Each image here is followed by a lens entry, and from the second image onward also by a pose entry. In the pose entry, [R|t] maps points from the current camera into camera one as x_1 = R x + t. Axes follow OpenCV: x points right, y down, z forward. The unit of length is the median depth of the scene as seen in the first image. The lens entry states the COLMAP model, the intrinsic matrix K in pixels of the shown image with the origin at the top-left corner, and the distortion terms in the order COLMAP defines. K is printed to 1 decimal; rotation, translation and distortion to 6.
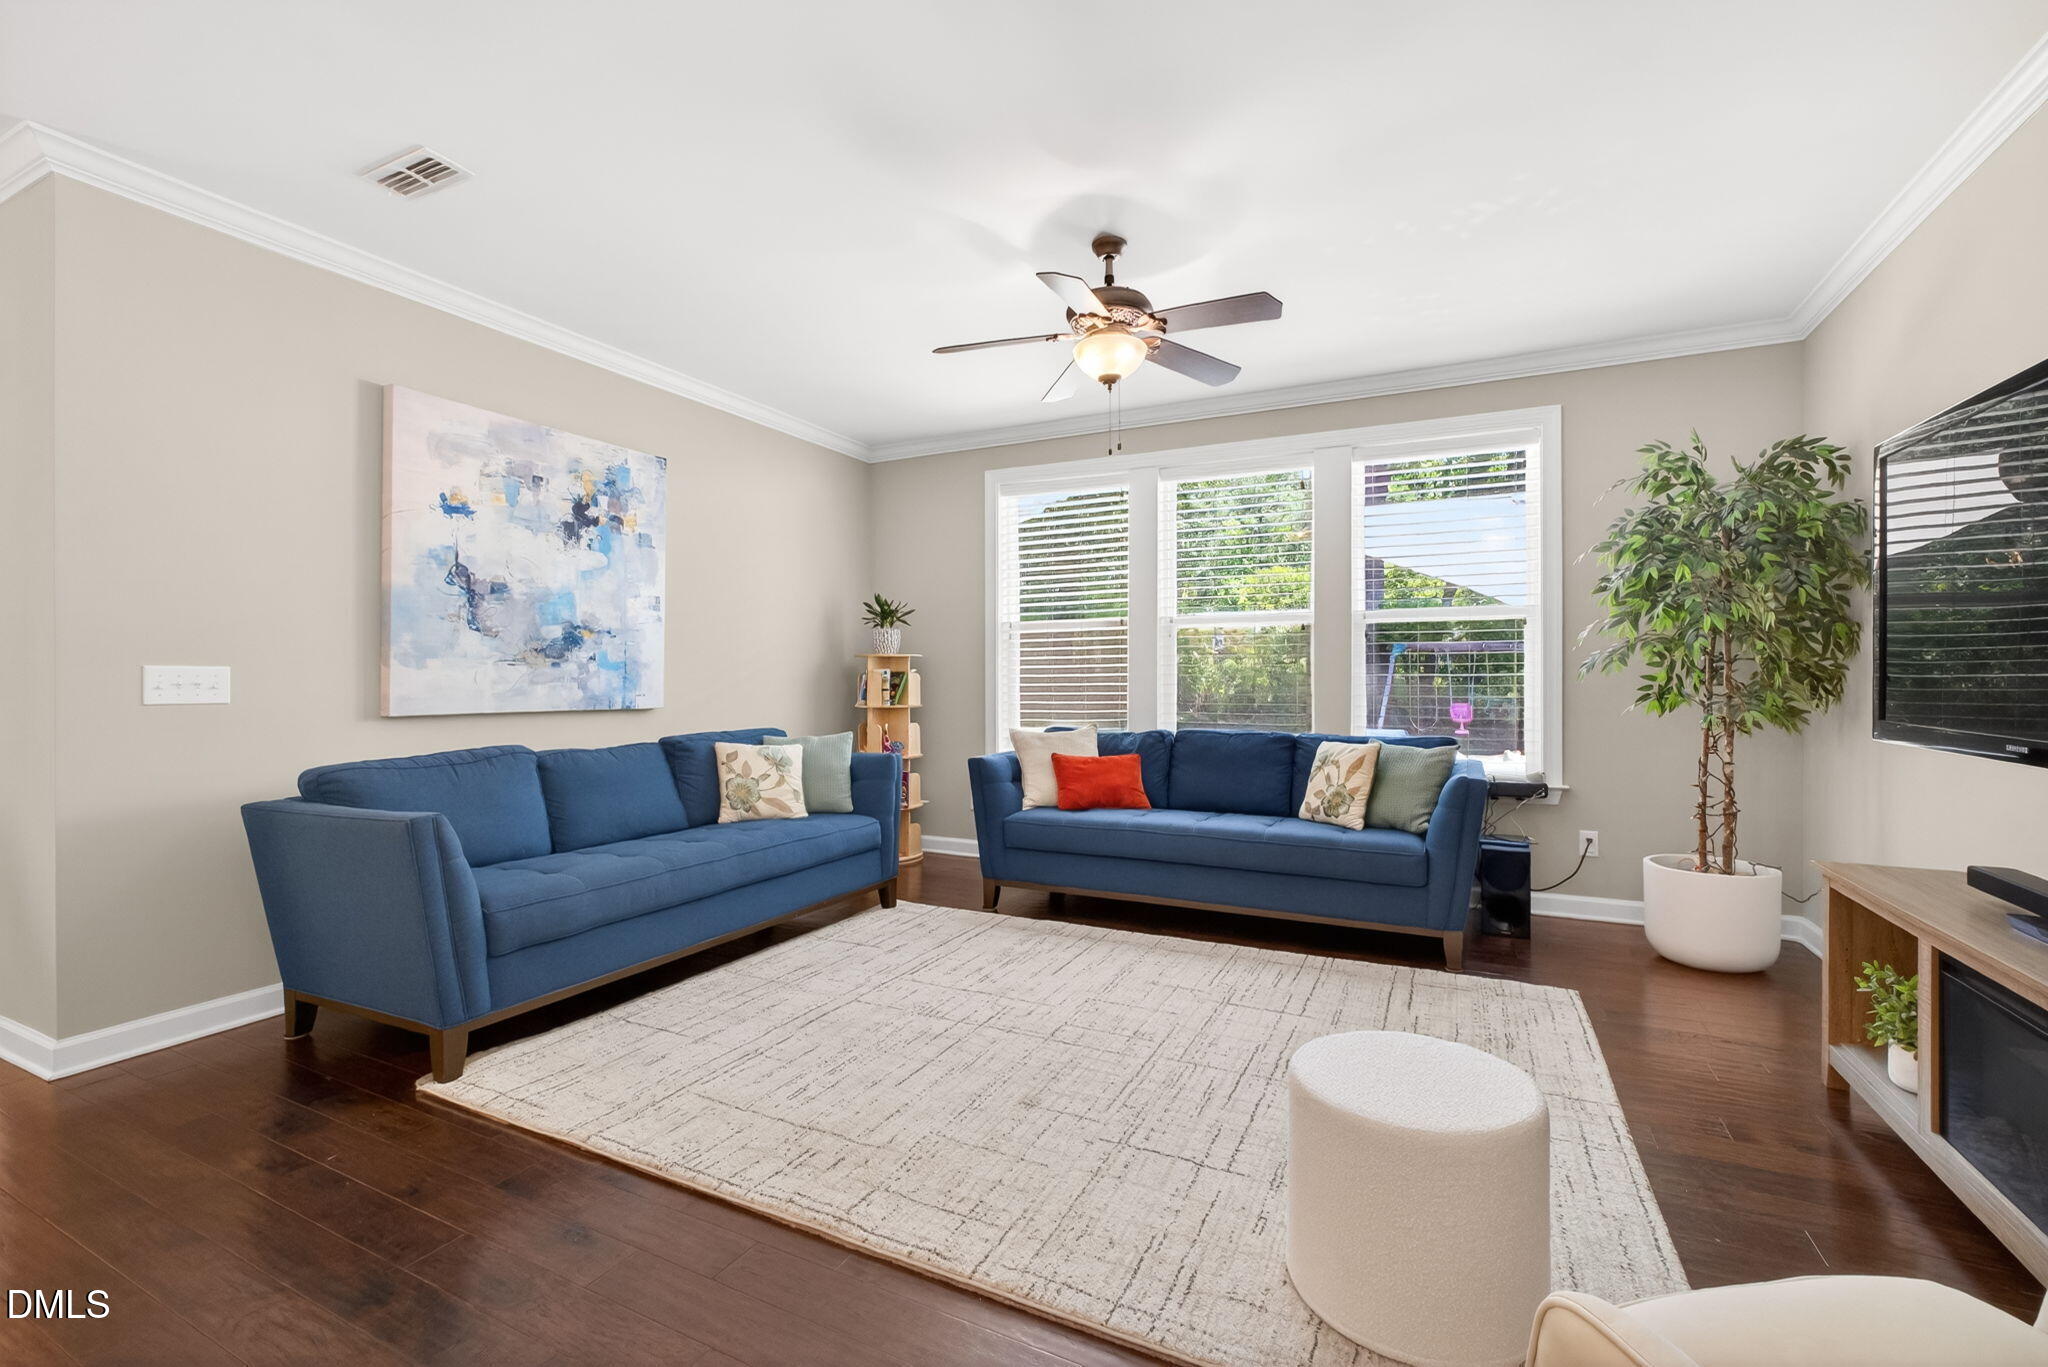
lens RADIAL K [[879.8, 0, 1009.3], [0, 879.8, 671.4], [0, 0, 1]] dist [-0.023234, 0.000193]
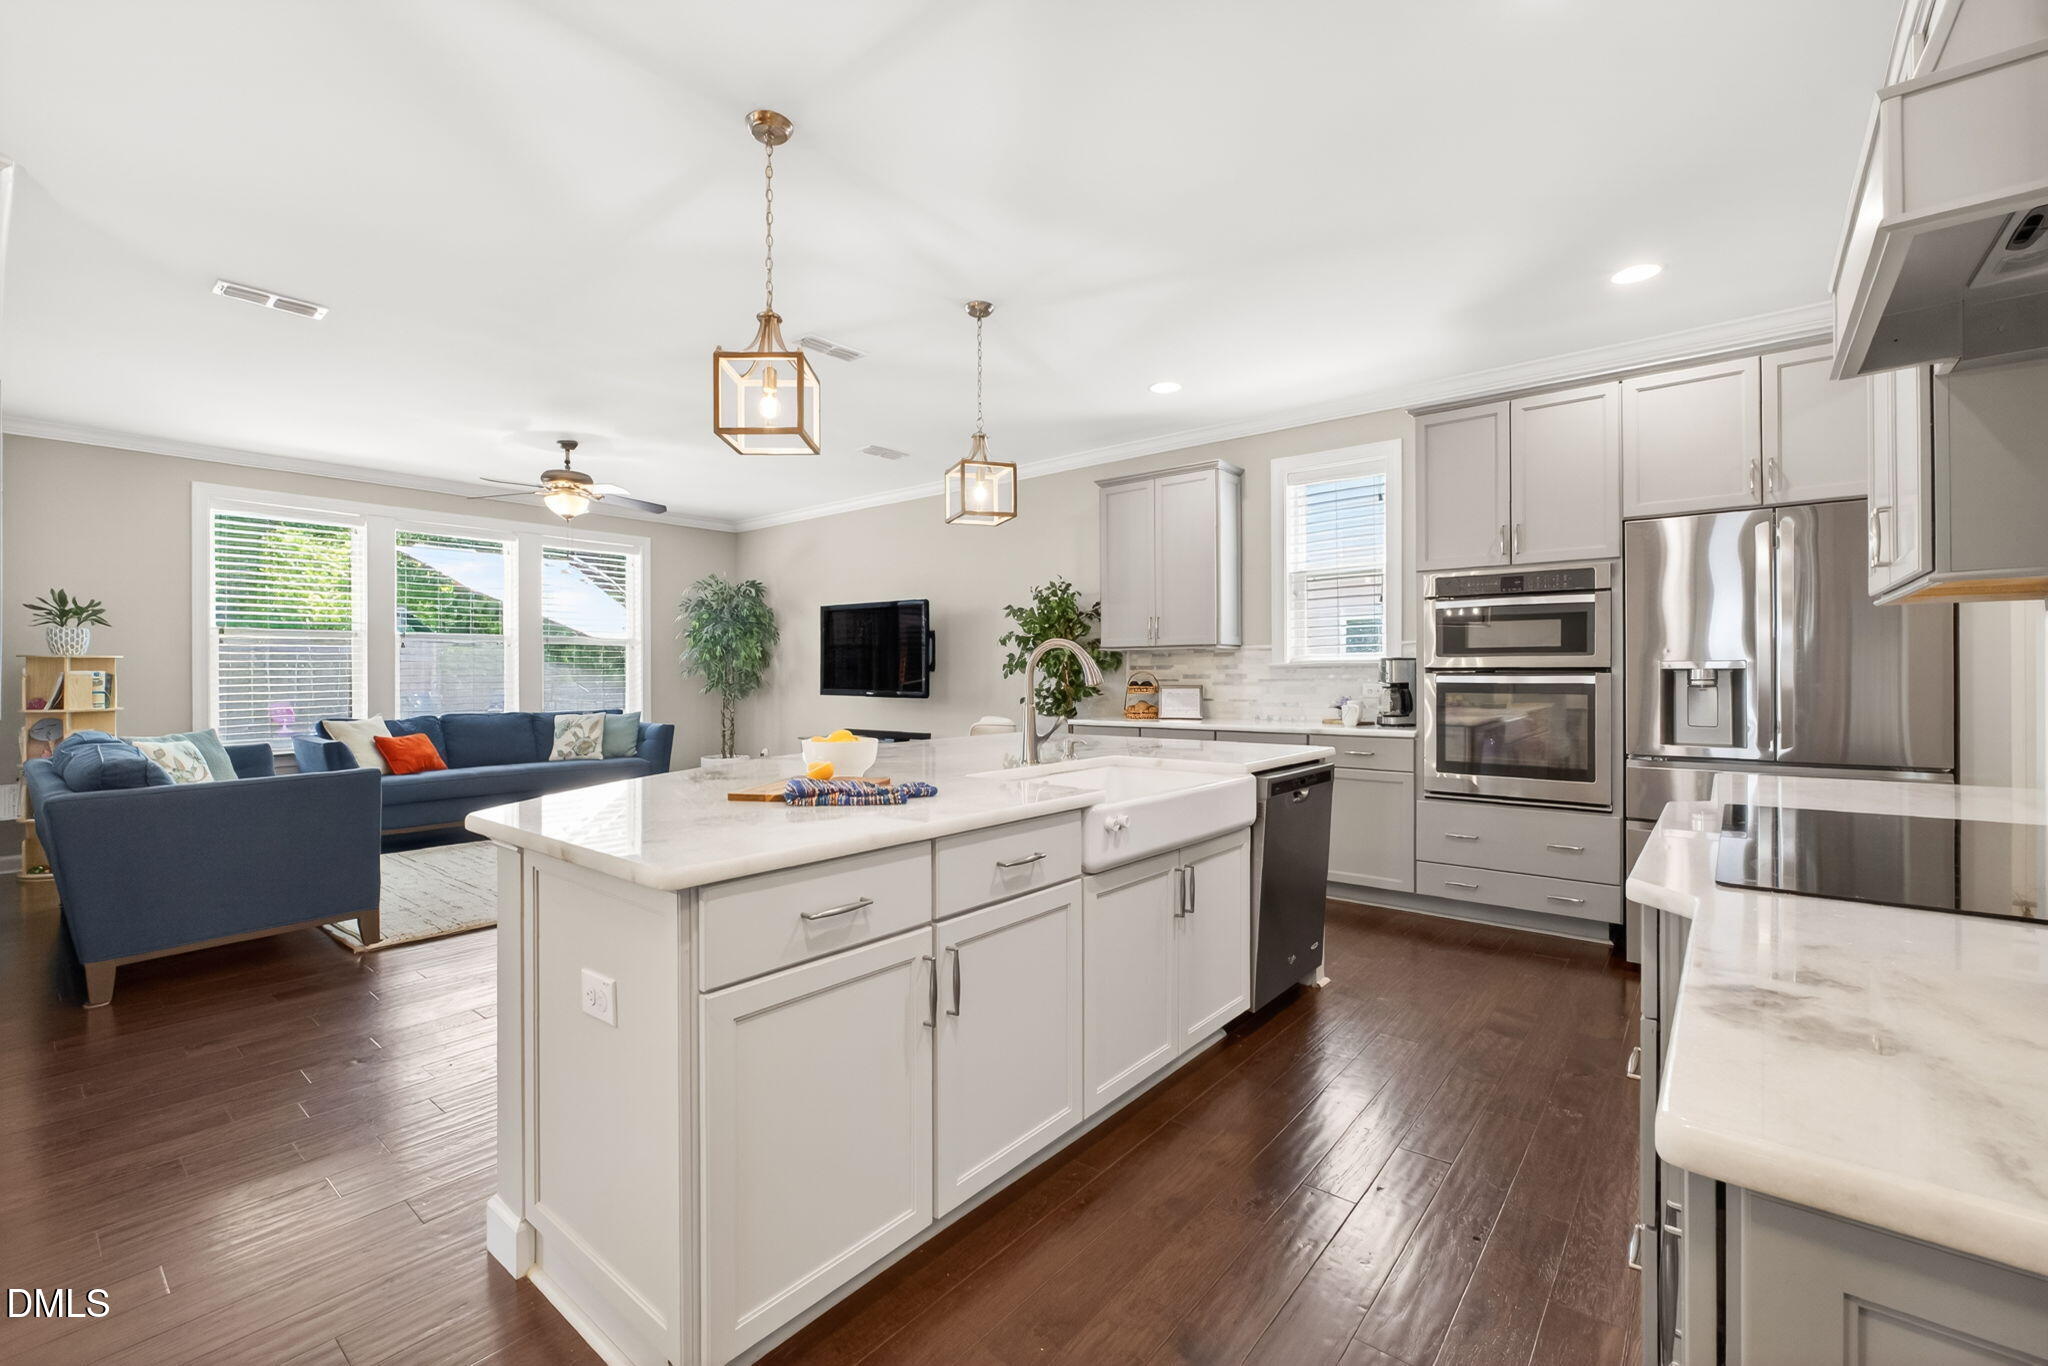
lens RADIAL K [[860.1, 0, 1032.0], [0, 860.1, 675.8], [0, 0, 1]] dist [-0.000287, 0.000065]
pose [[0.214908, -0.002413, 0.976631, -1.160214], [-0.002658, 0.999992, 0.003056, -0.004268], [-0.976631, -0.003253, 0.214900, -0.281494]]
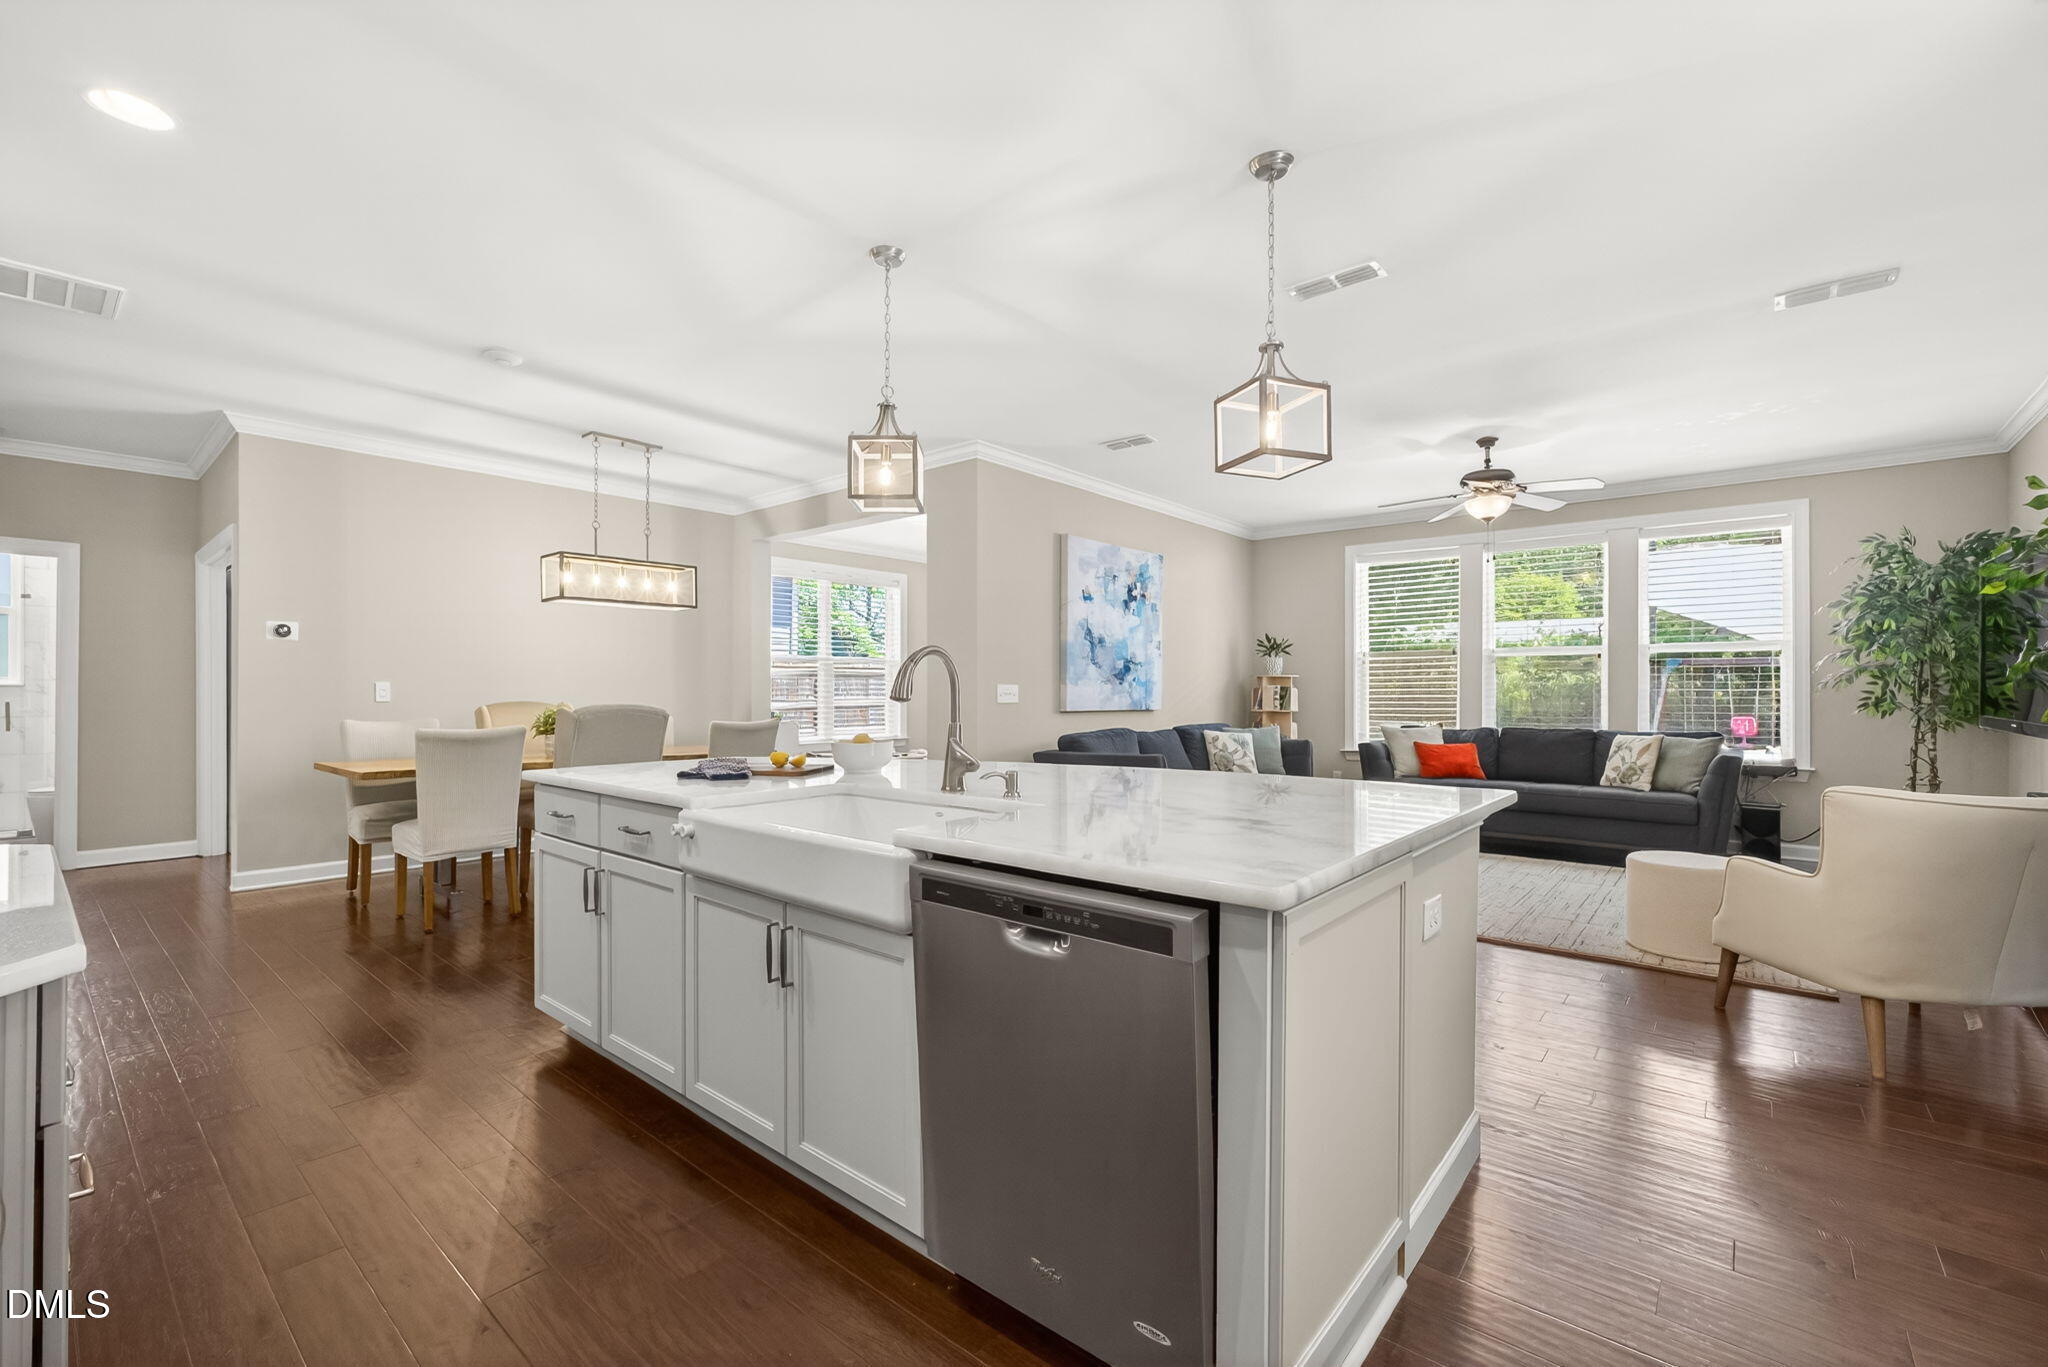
lens RADIAL K [[869.6, 0, 1024.0], [0, 869.6, 683.5], [0, 0, 1]] dist [-0.004464, 0.000128]
pose [[0.975657, -0.000026, -0.219301, -0.322297], [-0.000311, 0.999999, -0.001502, -0.004530], [0.219301, 0.001534, 0.975656, -0.699428]]
